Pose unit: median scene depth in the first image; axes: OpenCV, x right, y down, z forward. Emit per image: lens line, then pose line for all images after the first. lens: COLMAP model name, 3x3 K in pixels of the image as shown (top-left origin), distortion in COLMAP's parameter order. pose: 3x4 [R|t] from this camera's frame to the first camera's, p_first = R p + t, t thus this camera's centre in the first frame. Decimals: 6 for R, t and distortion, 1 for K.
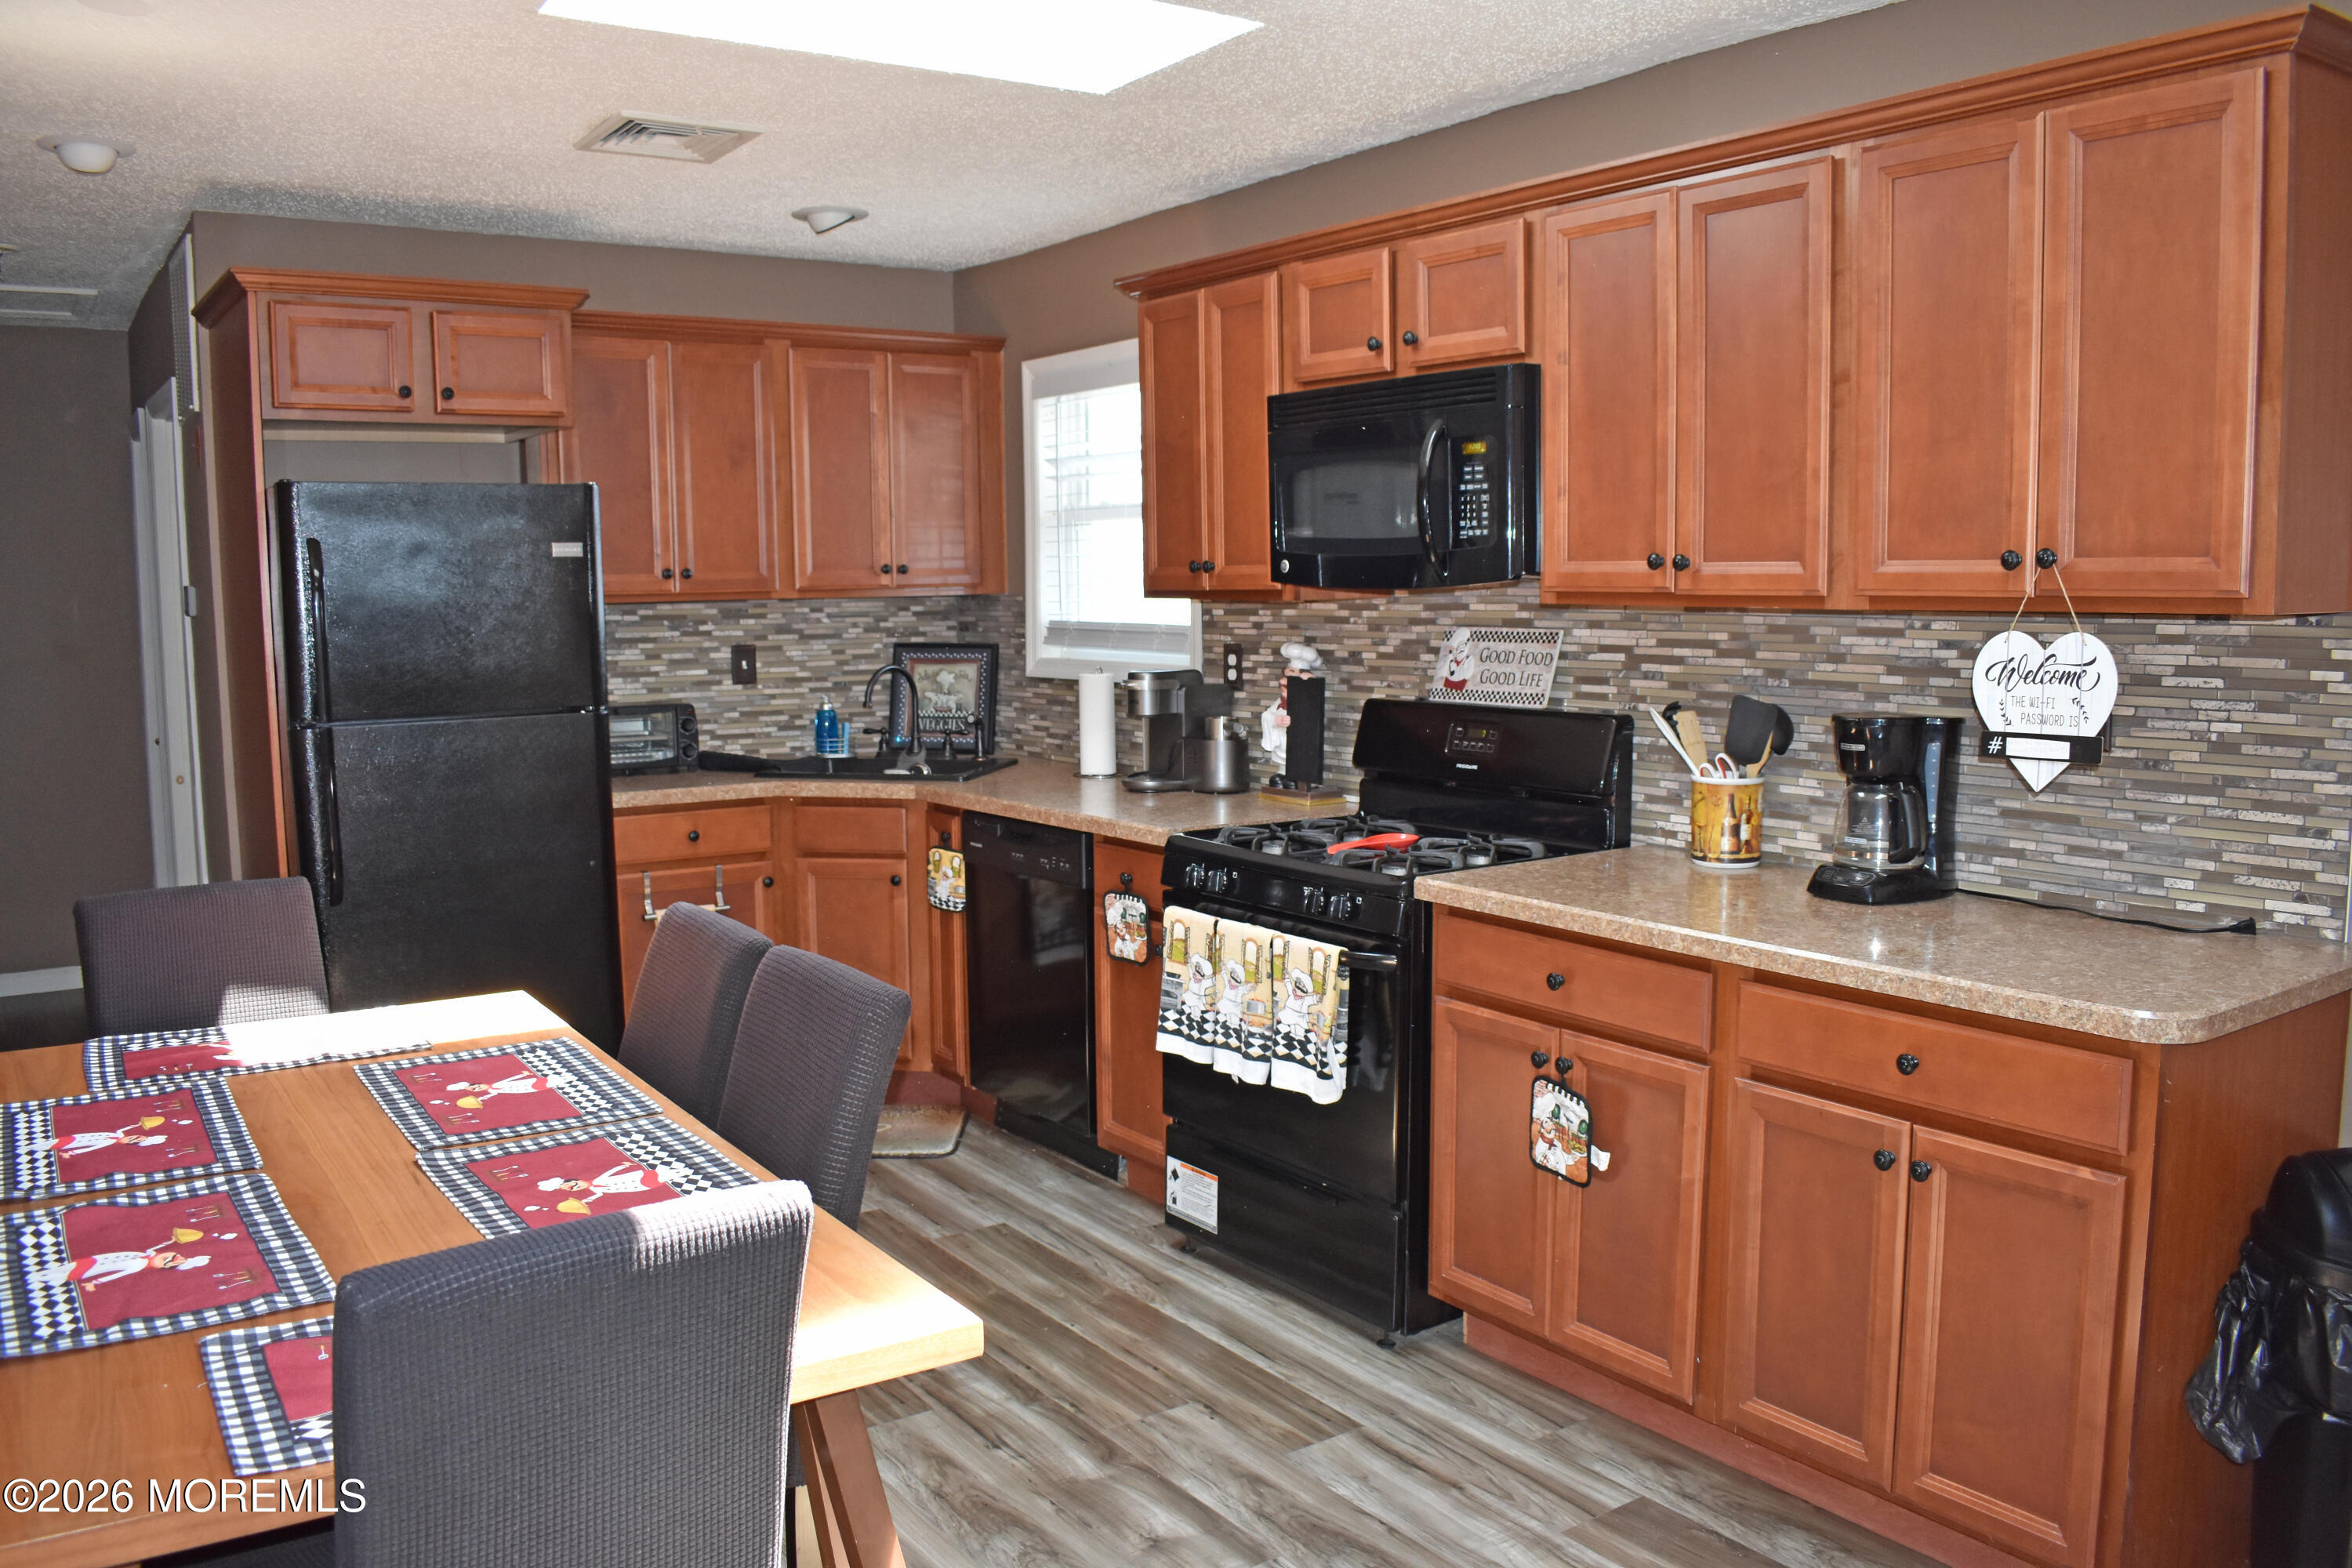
lens RADIAL K [[1831.0, 0, 1173.1], [0, 1831.0, 786.2], [0, 0, 1]] dist [-0.097585, 0.017992]
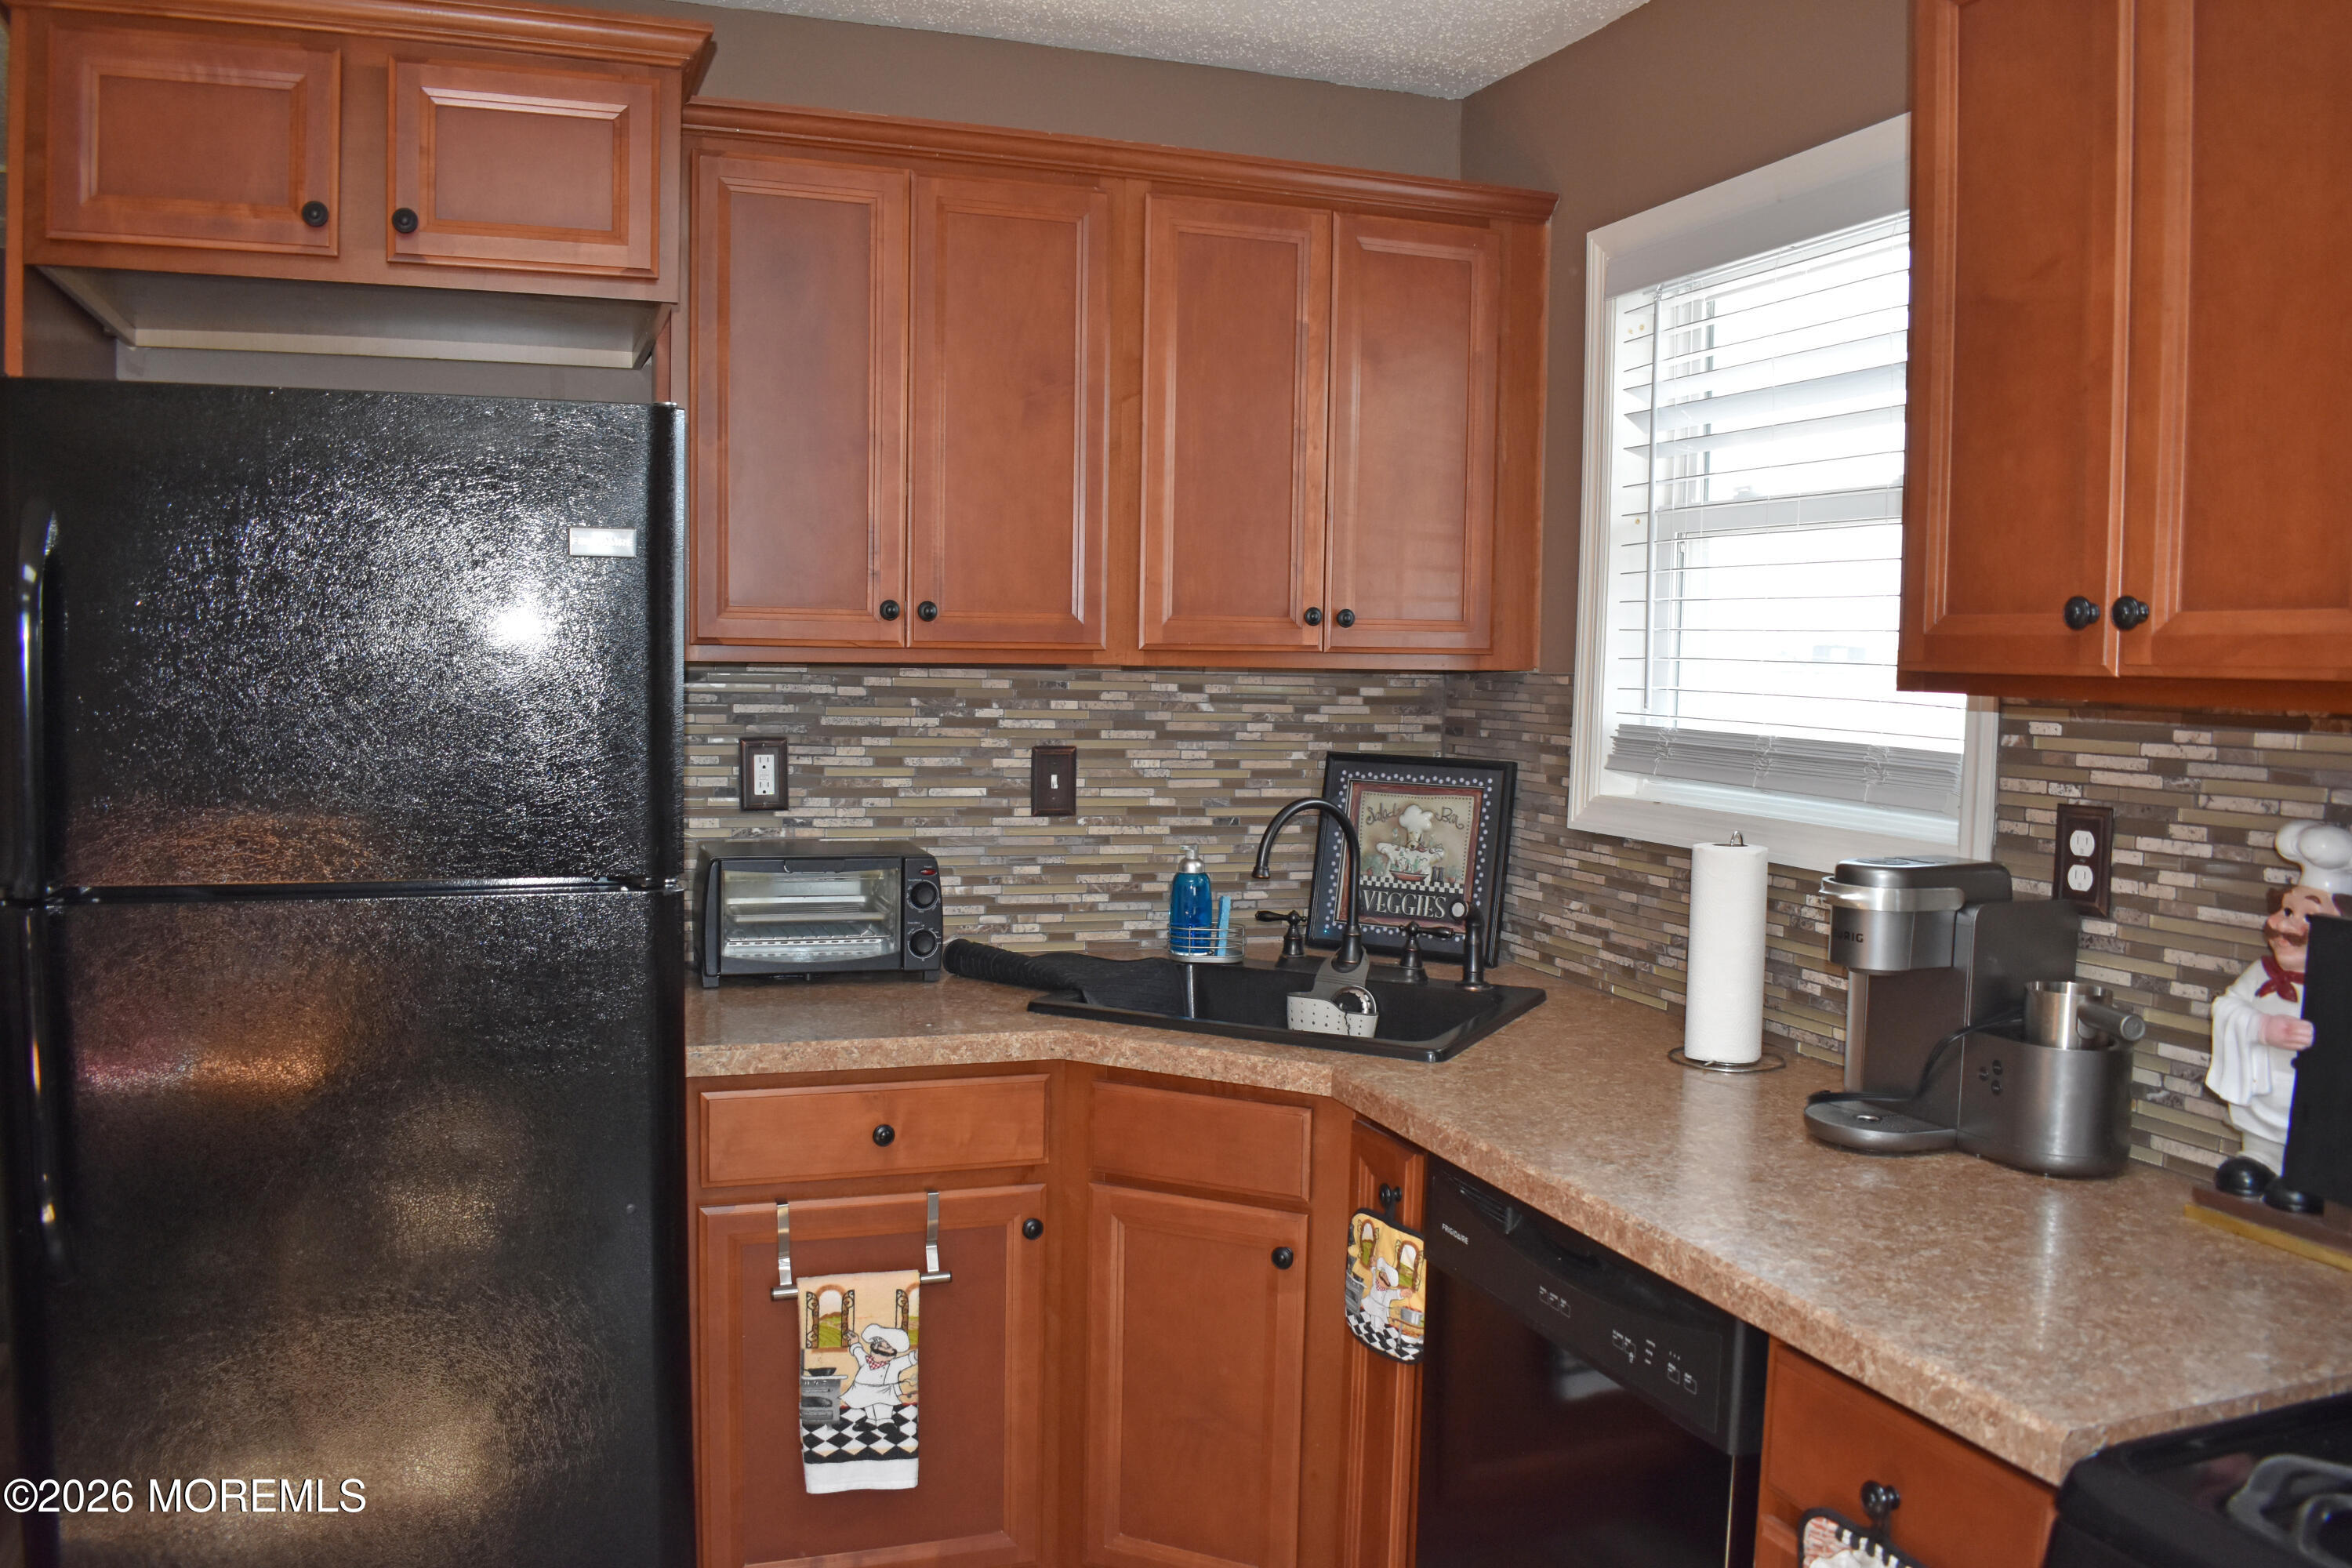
lens RADIAL K [[1831.0, 0, 1180.3], [0, 1831.0, 794.4], [0, 0, 1]] dist [-0.097585, 0.017992]
pose [[0.965268, 0.047479, -0.256913, -0.062409], [-0.057297, 0.997880, -0.030861, -0.054960], [0.254903, 0.044509, 0.965942, 0.540491]]
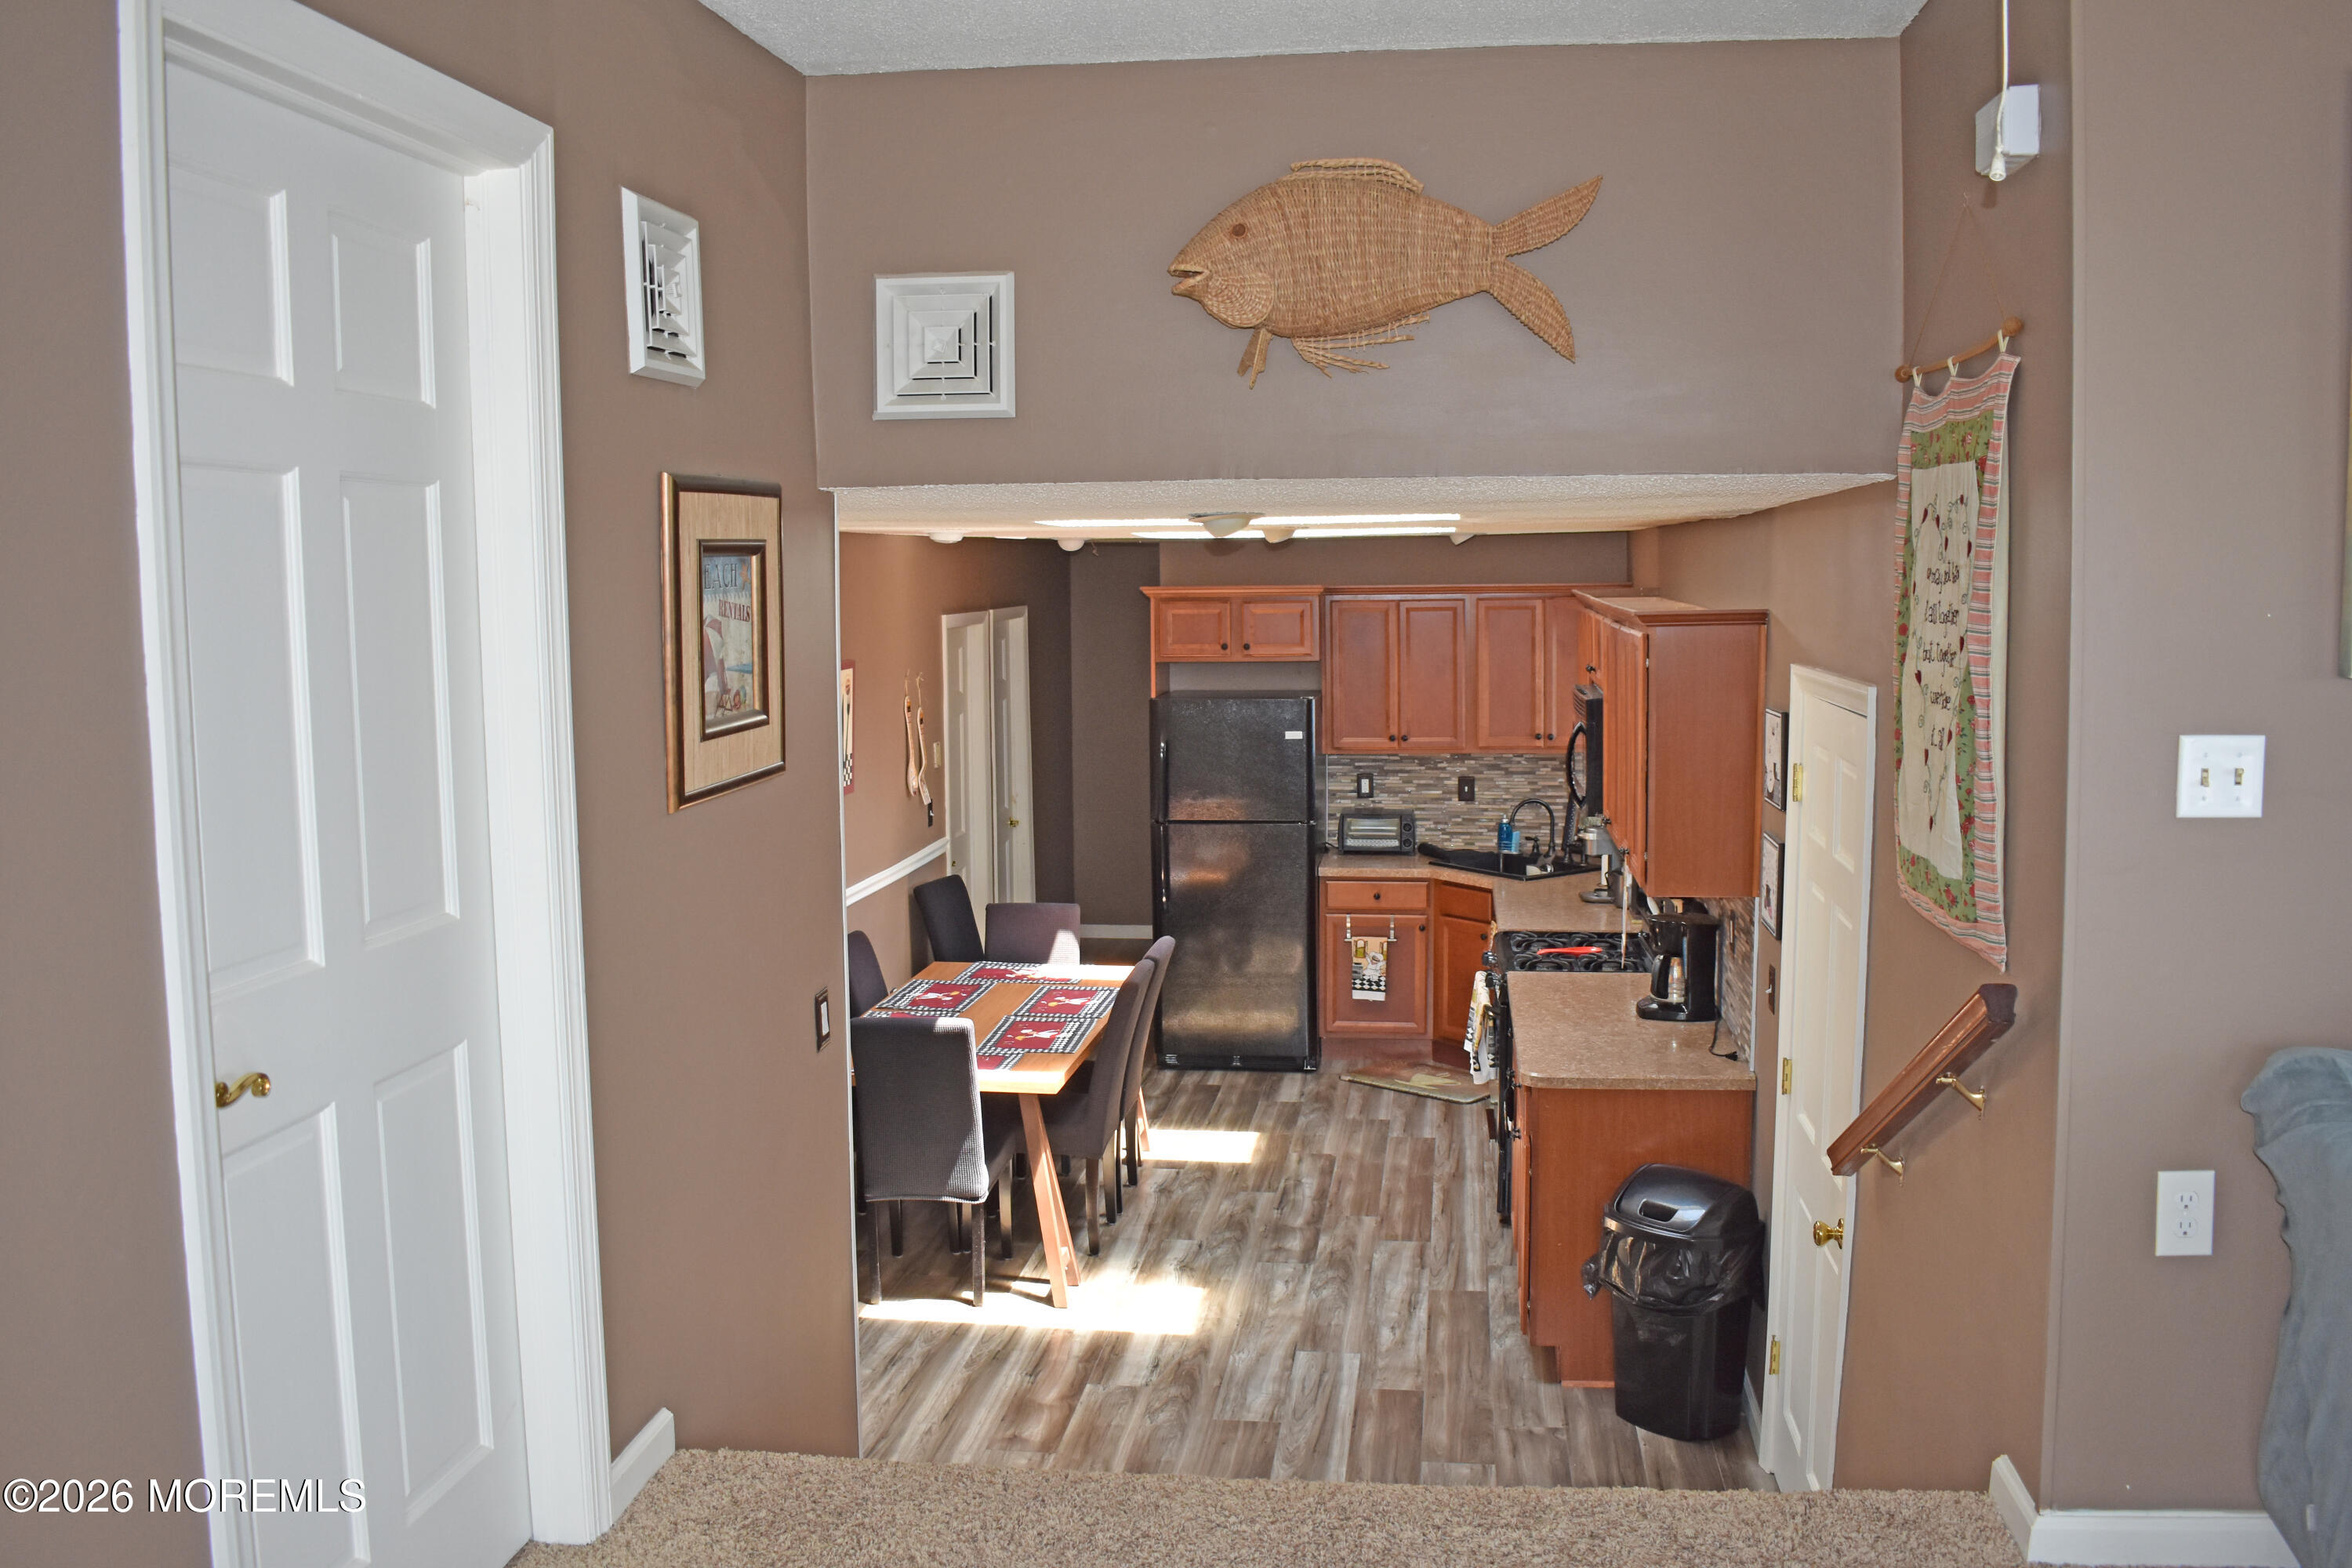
lens RADIAL K [[1983.7, 0, 1171.2], [0, 1983.7, 784.4], [0, 0, 1]] dist [-0.092924, 0.020421]
pose [[0.735652, 0.075252, -0.673167, 0.848616], [-0.070385, 0.996922, 0.034526, -0.129495], [0.673693, 0.021981, 0.738684, -0.515209]]
